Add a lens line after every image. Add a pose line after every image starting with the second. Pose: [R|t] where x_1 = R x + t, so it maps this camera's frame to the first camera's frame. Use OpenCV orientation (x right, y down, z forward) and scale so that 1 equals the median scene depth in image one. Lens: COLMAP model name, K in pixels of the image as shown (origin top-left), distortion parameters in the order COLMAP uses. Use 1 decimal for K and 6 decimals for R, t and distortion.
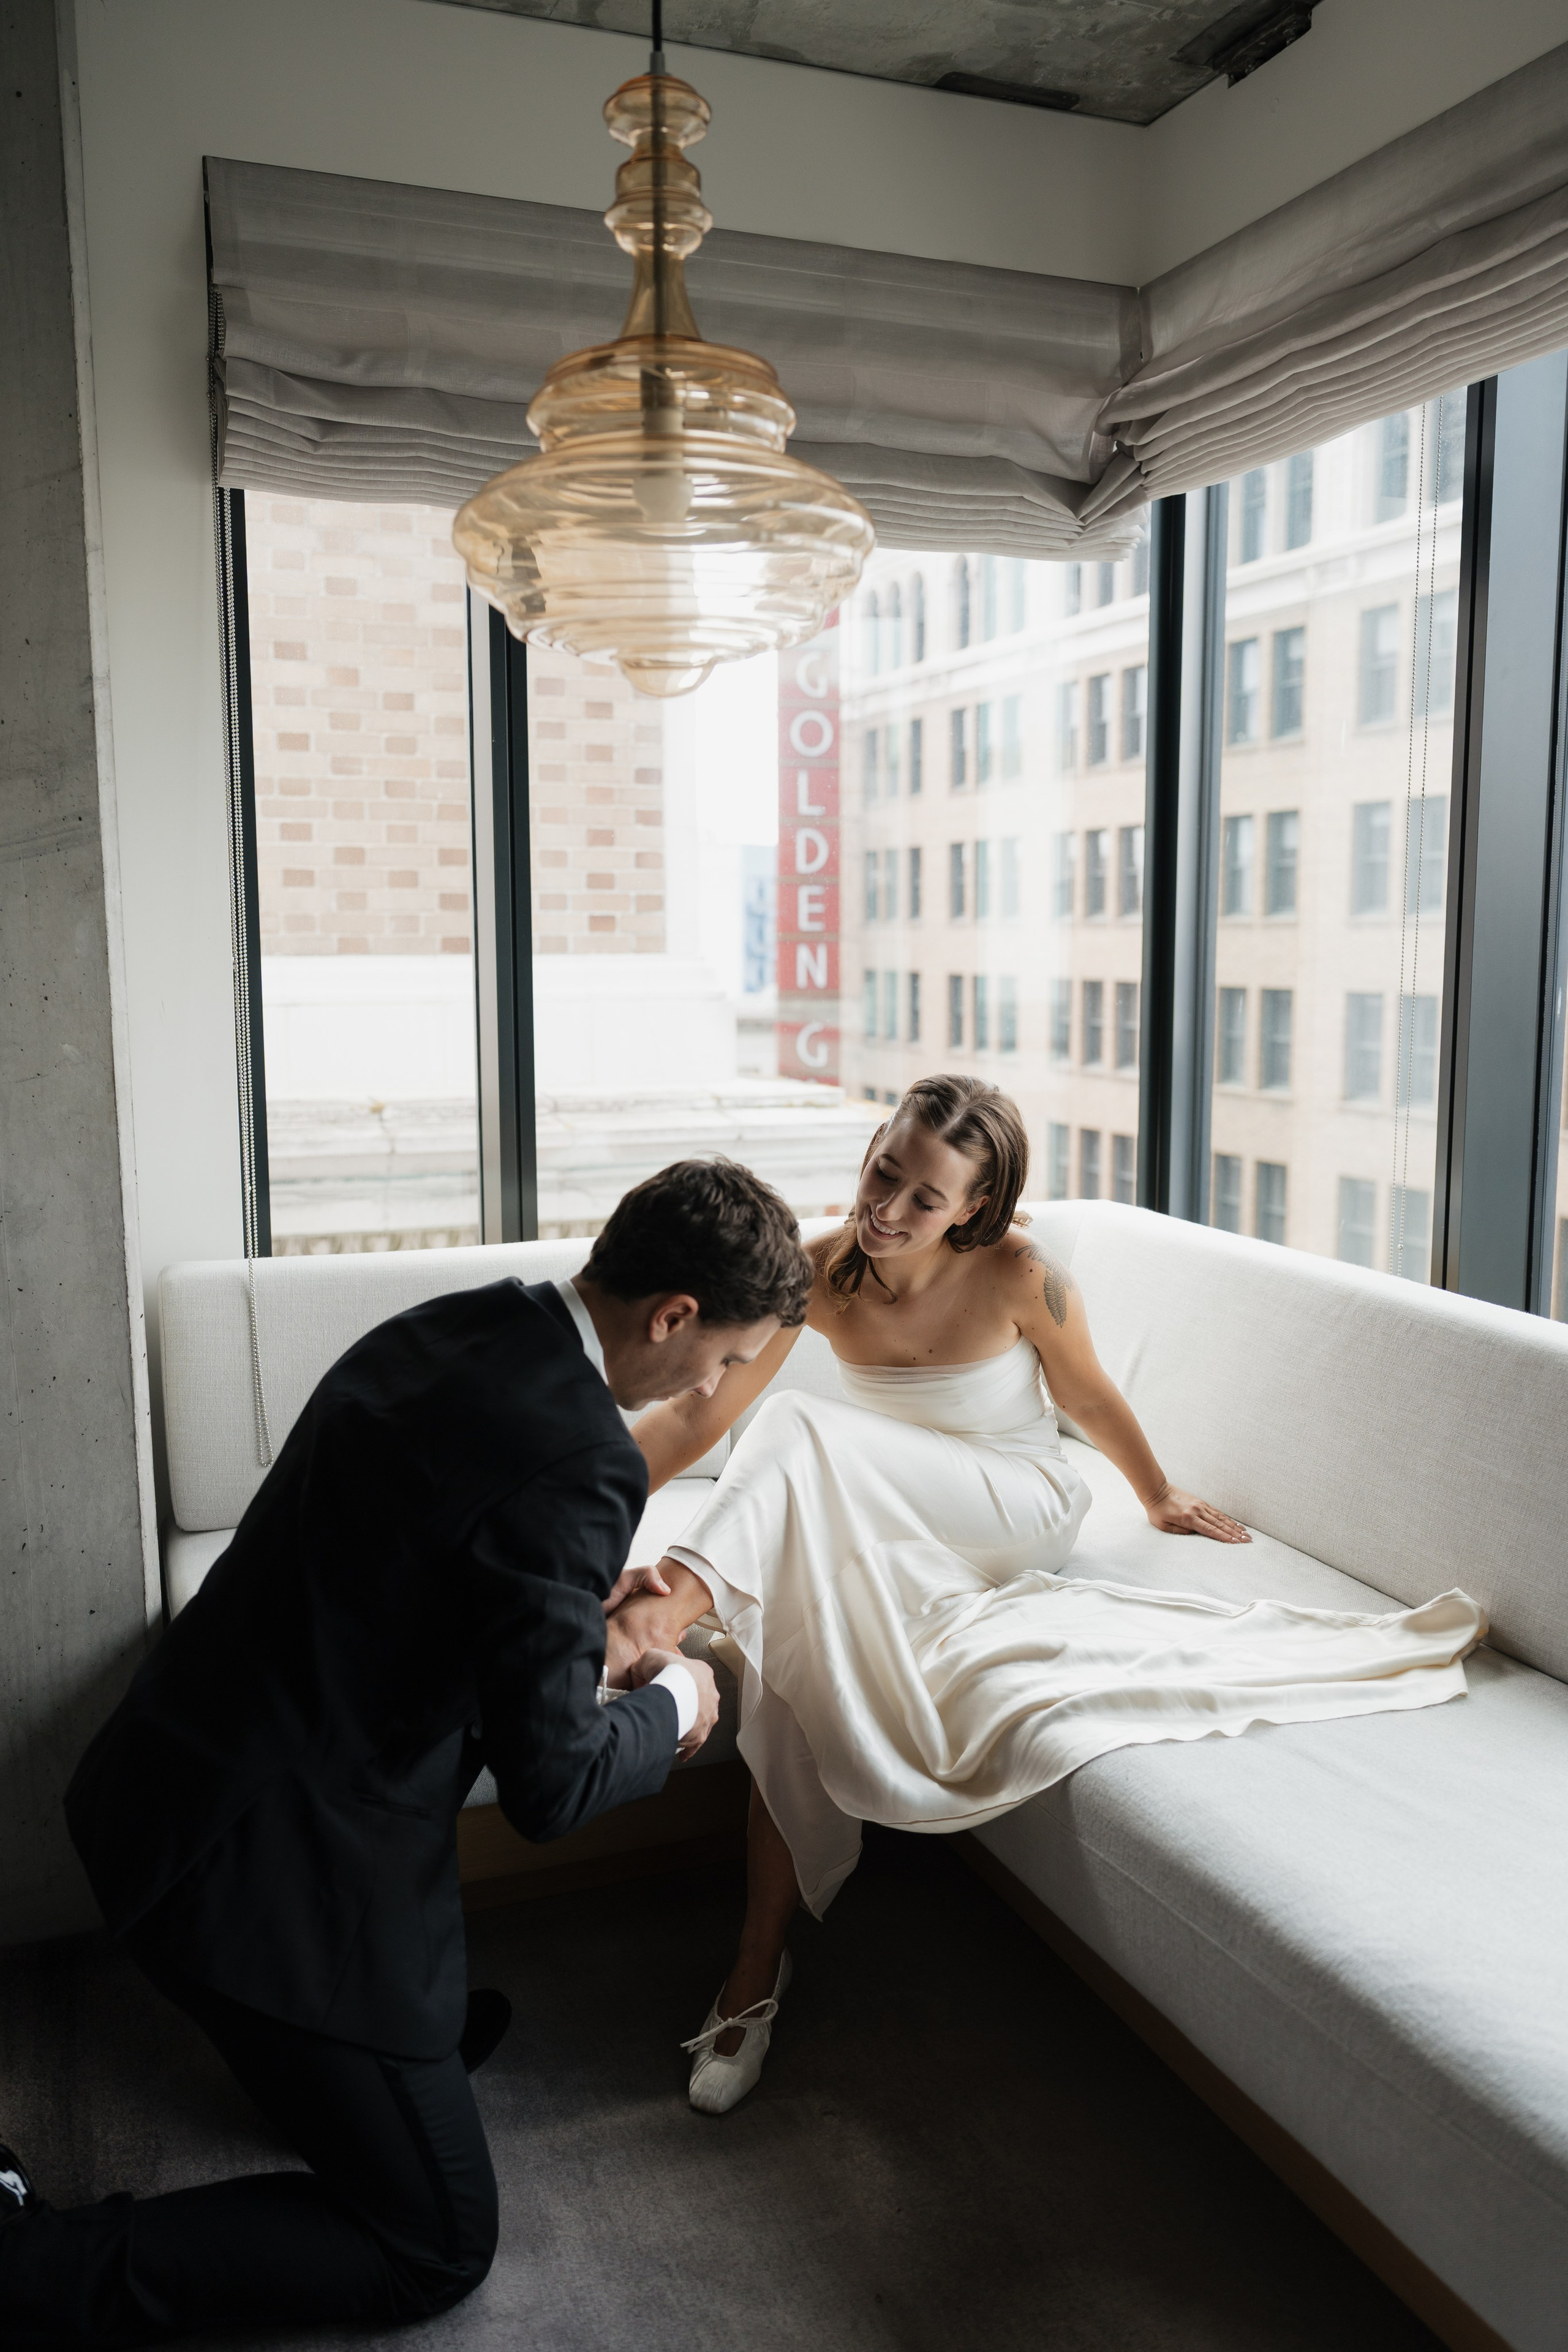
lens RADIAL K [[1908.6, 0, 770.7], [0, 1908.6, 1188.1], [0, 0, 1]] dist [-0.004442, -0.003271]
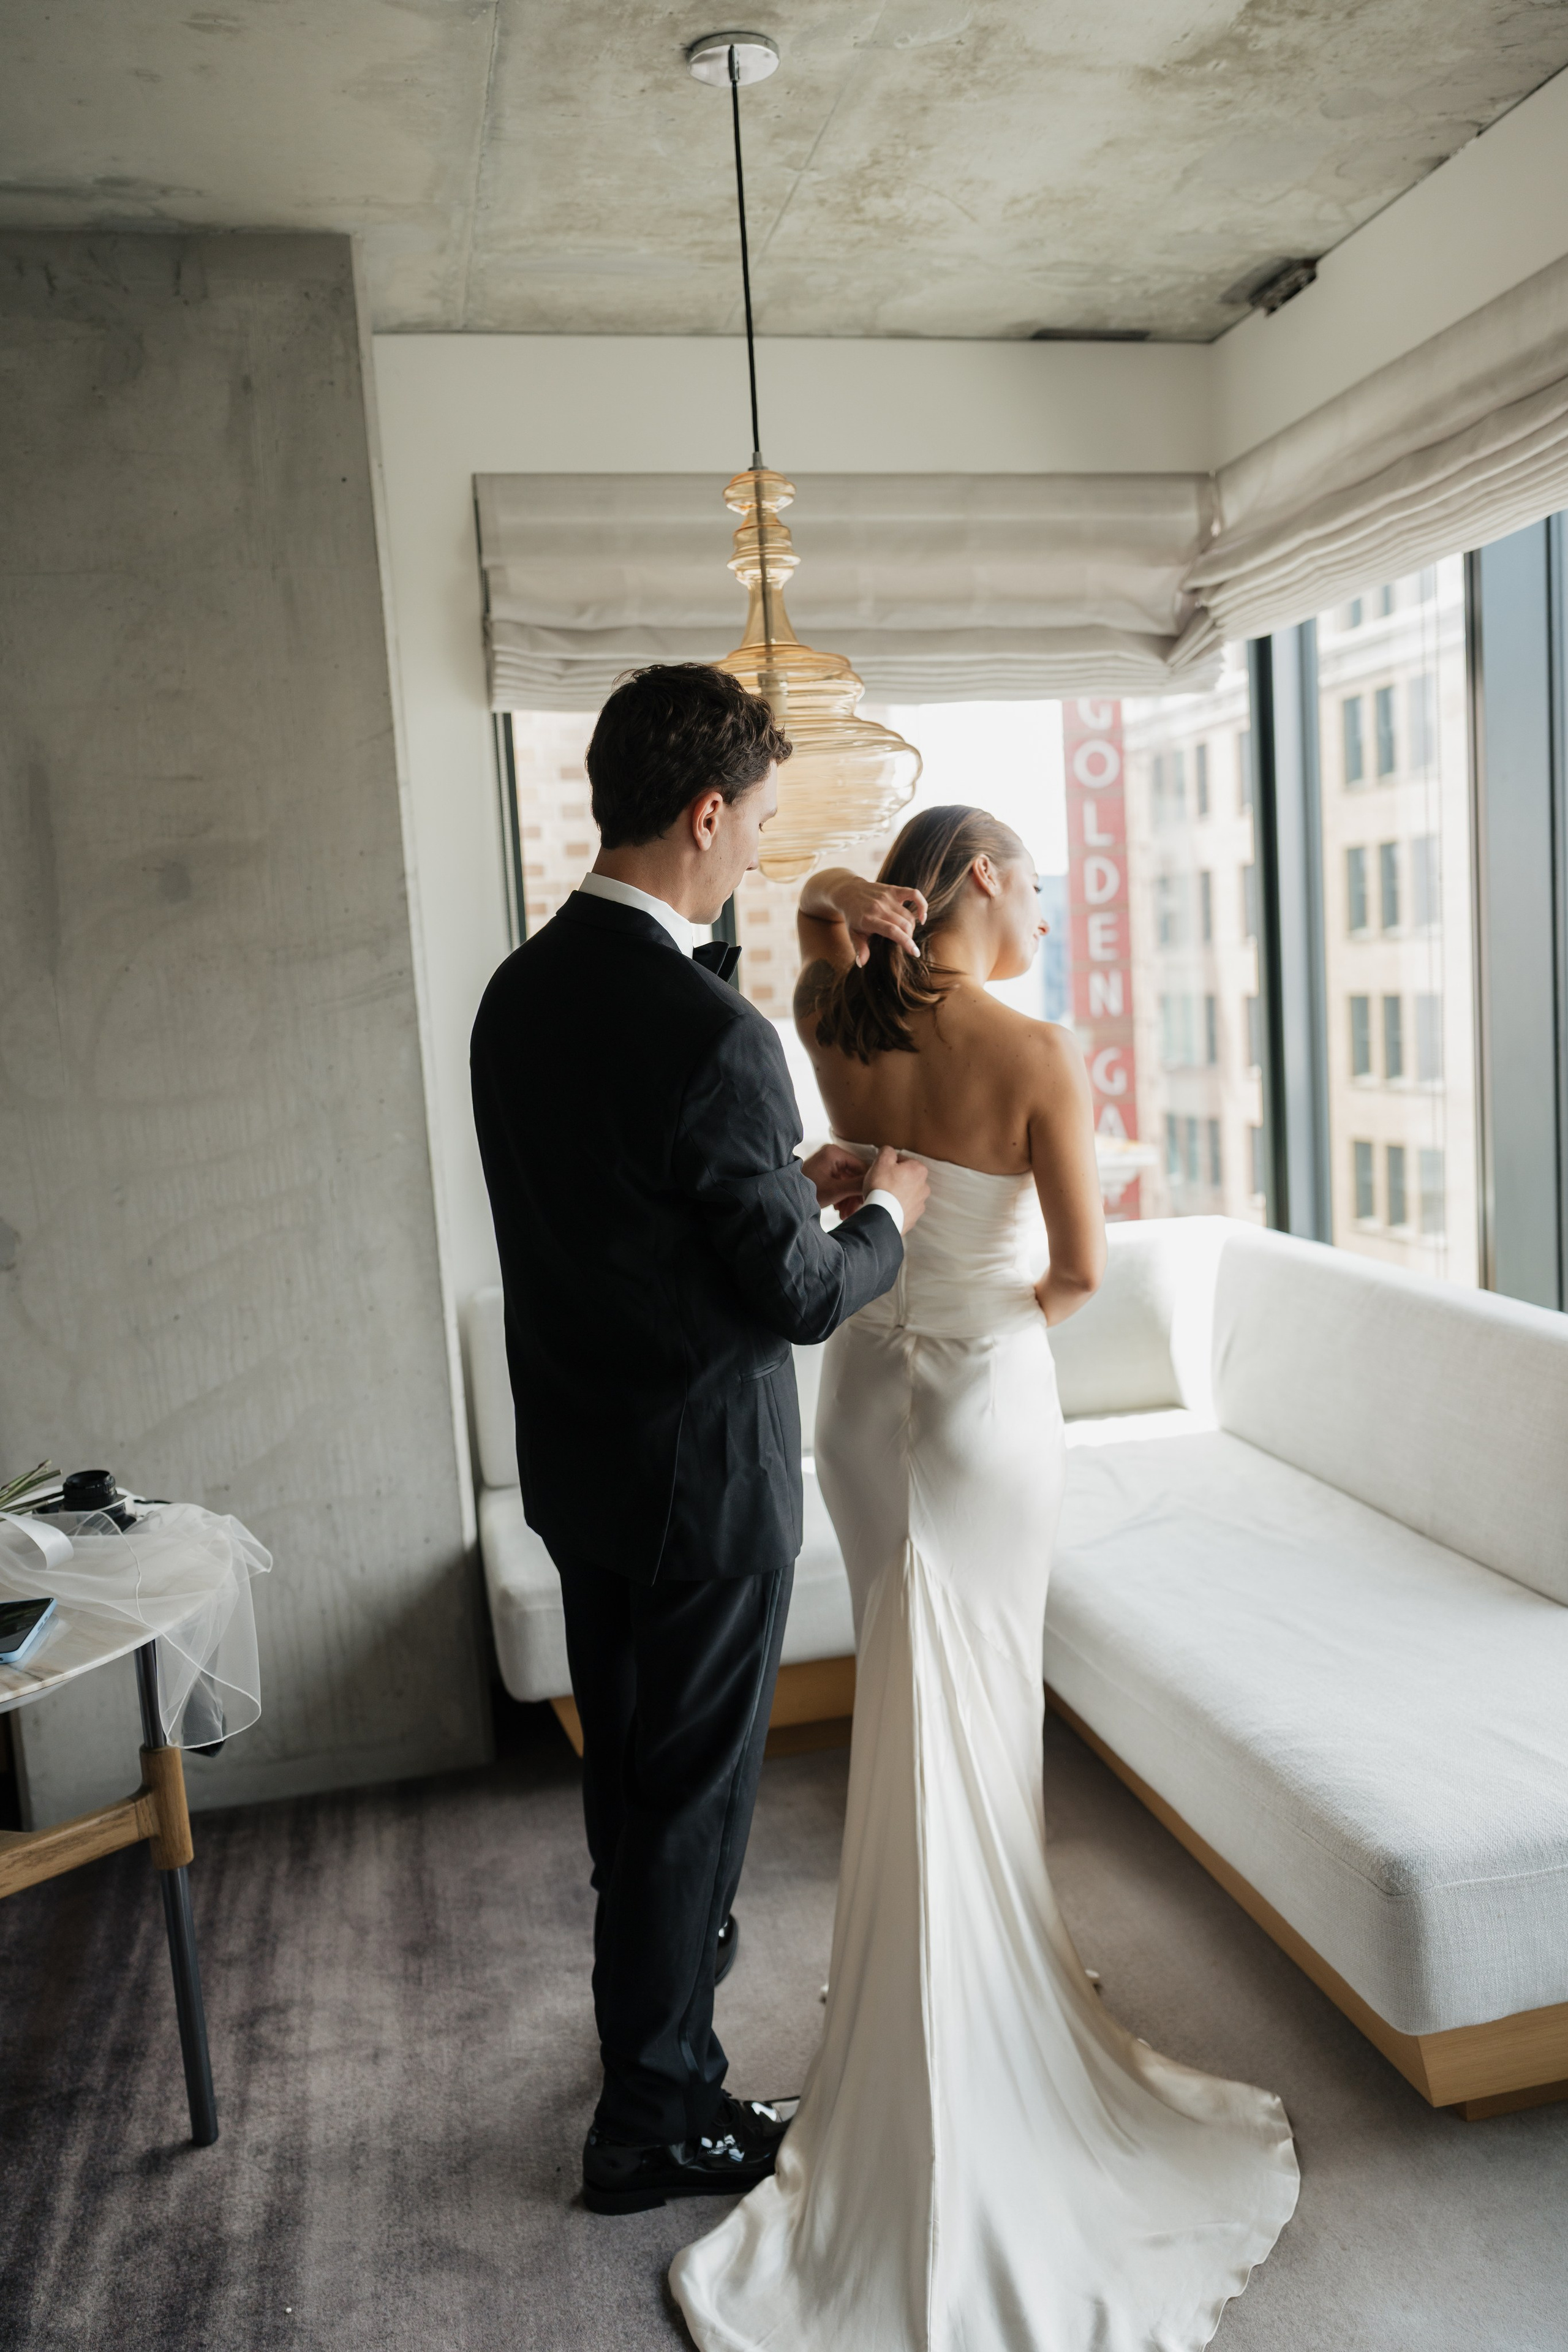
lens RADIAL K [[1905.2, 0, 784.0], [0, 1905.2, 1176.0], [0, 0, 1]] dist [0.013164, -0.000228]
pose [[0.986600, -0.039004, -0.158429, 0.097307], [0.035459, 0.999055, -0.025138, 0.001442], [0.159259, 0.019183, 0.987050, -0.248212]]
